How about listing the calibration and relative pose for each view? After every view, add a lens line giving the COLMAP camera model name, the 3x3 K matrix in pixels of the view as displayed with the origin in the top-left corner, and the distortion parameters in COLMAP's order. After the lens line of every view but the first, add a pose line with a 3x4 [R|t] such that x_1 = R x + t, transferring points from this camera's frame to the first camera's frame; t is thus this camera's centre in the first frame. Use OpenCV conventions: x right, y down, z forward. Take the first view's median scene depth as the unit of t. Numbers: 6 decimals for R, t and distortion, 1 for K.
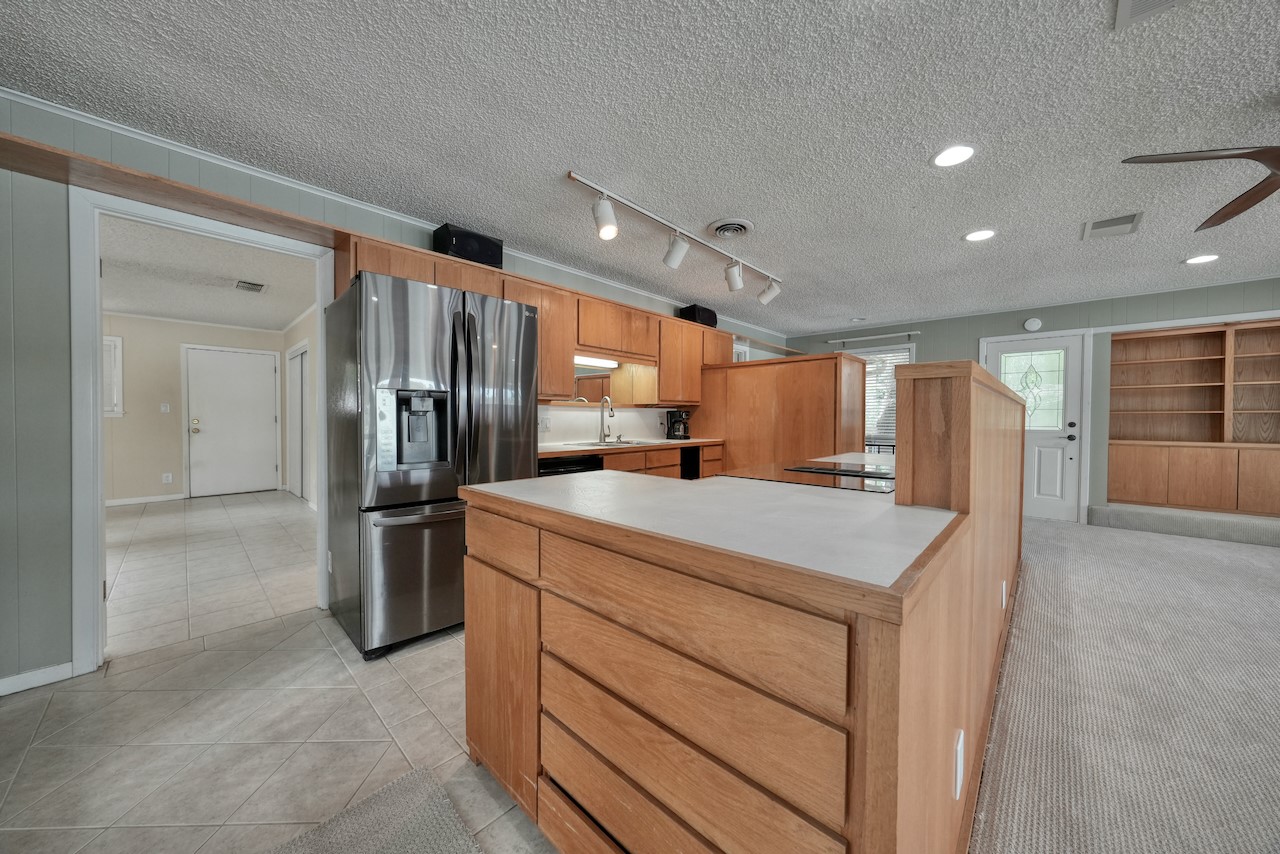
lens RADIAL K [[444.3, 0, 640.0], [0, 444.3, 427.0], [0, 0, 1]] dist [-0.008409, 0.001684]
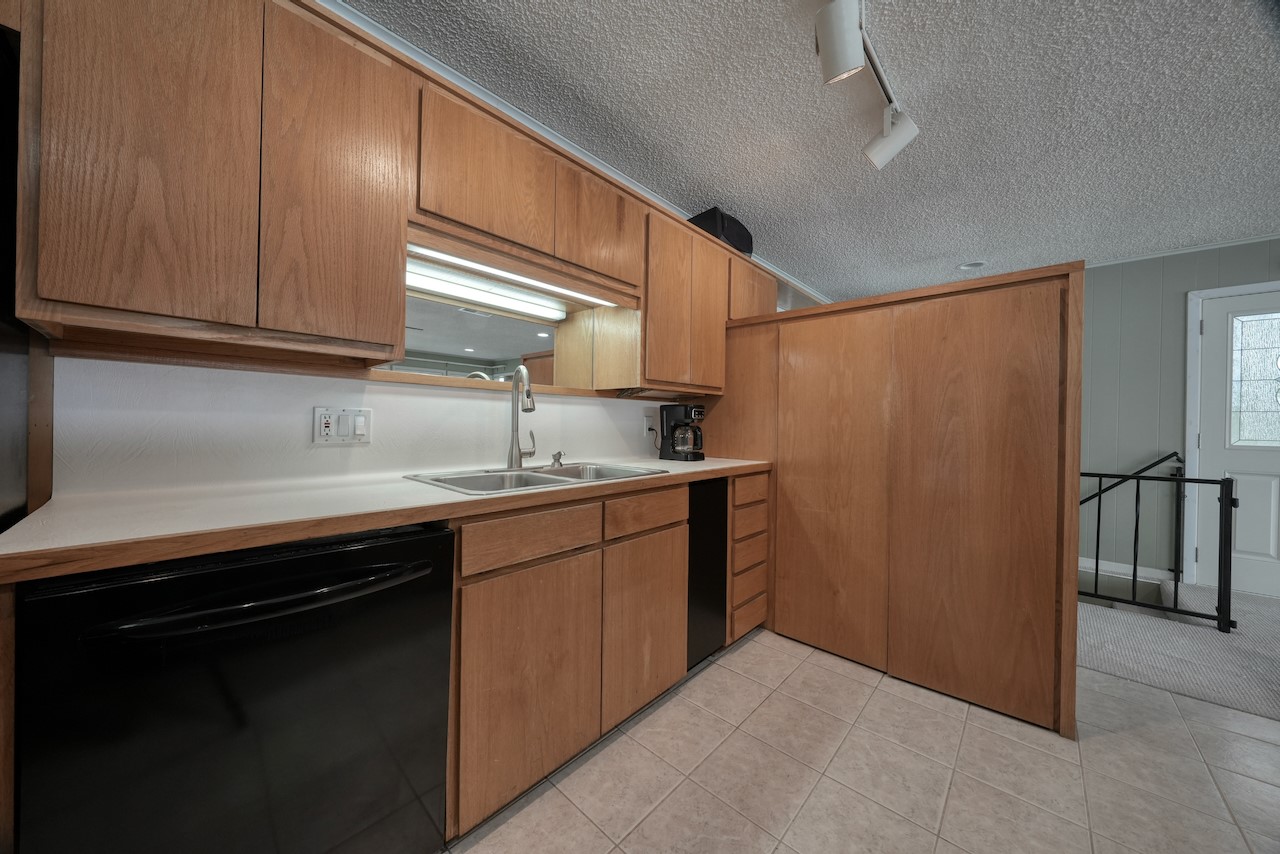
lens RADIAL K [[444.3, 0, 640.0], [0, 444.3, 427.0], [0, 0, 1]] dist [-0.008409, 0.001684]
pose [[0.999923, 0.010997, 0.005670, 0.034894], [-0.010925, 0.999861, -0.012592, -0.003322], [-0.005808, 0.012529, 0.999905, 0.498101]]
